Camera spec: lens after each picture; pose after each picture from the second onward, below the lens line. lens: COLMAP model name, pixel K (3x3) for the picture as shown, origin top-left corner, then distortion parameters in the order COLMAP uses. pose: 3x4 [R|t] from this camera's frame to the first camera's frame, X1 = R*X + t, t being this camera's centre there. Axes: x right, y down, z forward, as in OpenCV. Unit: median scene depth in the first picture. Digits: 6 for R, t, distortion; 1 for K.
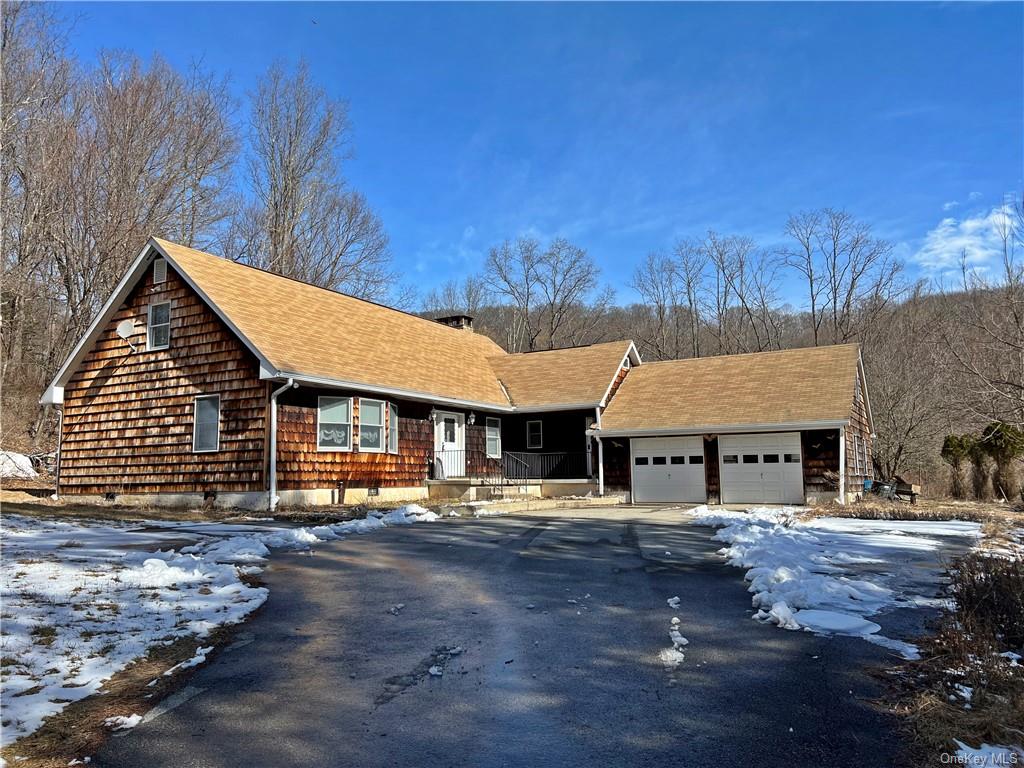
lens RADIAL K [[747.1, 0, 512.0], [0, 747.1, 384.0], [0, 0, 1]] dist [0.007485, -0.002599]
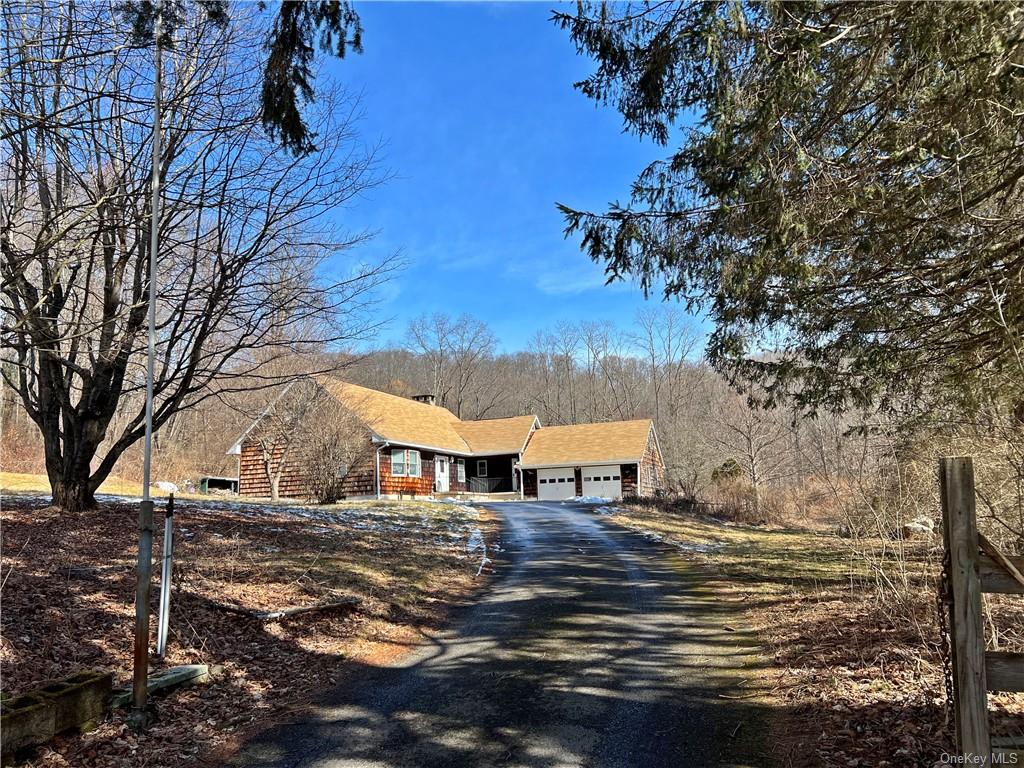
lens RADIAL K [[747.1, 0, 512.0], [0, 747.1, 384.0], [0, 0, 1]] dist [0.007485, -0.002599]
pose [[0.987761, 0.005537, 0.155877, -0.213976], [0.002737, 0.998601, -0.052815, -0.046351], [-0.155951, 0.052595, 0.986364, -0.927147]]
